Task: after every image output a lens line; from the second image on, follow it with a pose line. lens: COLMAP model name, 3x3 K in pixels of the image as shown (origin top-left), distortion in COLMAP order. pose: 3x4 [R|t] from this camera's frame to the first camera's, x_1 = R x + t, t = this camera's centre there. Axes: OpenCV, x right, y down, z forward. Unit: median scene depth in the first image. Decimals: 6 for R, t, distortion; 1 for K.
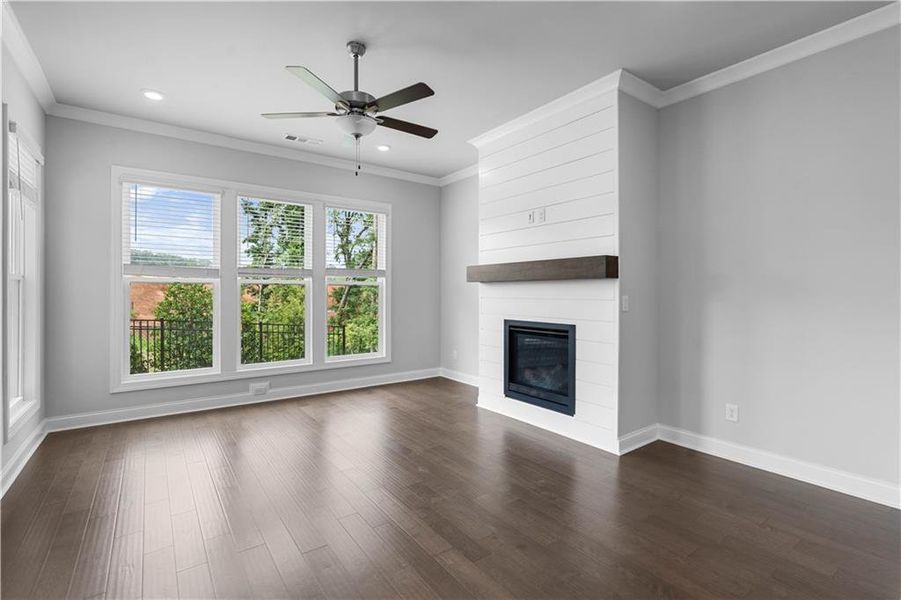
lens RADIAL K [[406.4, 0, 457.7], [0, 406.4, 293.9], [0, 0, 1]] dist [-0.005521, 0.004002]
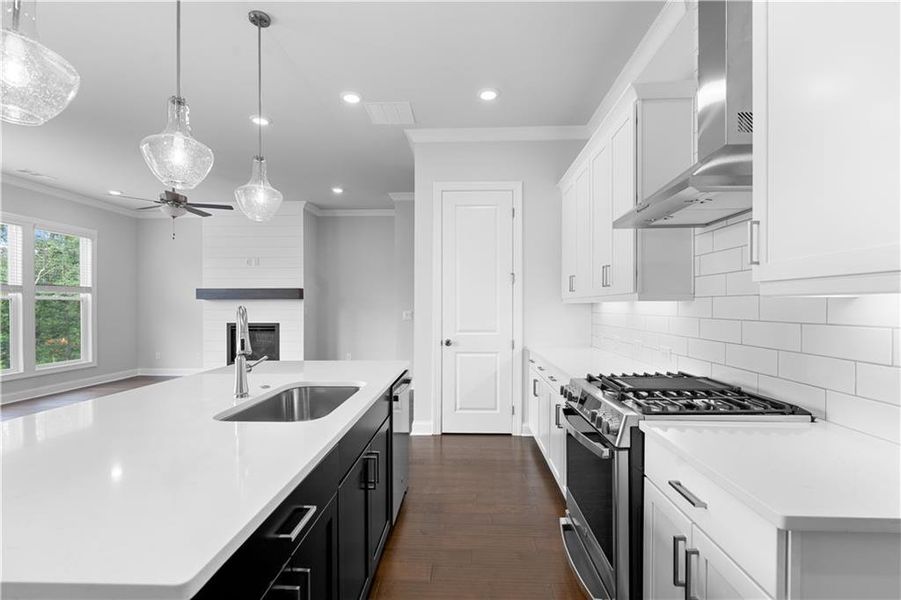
lens RADIAL K [[406.4, 0, 456.0], [0, 406.4, 305.8], [0, 0, 1]] dist [-0.005521, 0.004002]
pose [[0.610630, -0.003989, 0.791906, -0.595136], [0.003024, 0.999992, 0.002706, -0.005937], [-0.791910, 0.000742, 0.610637, -0.681766]]
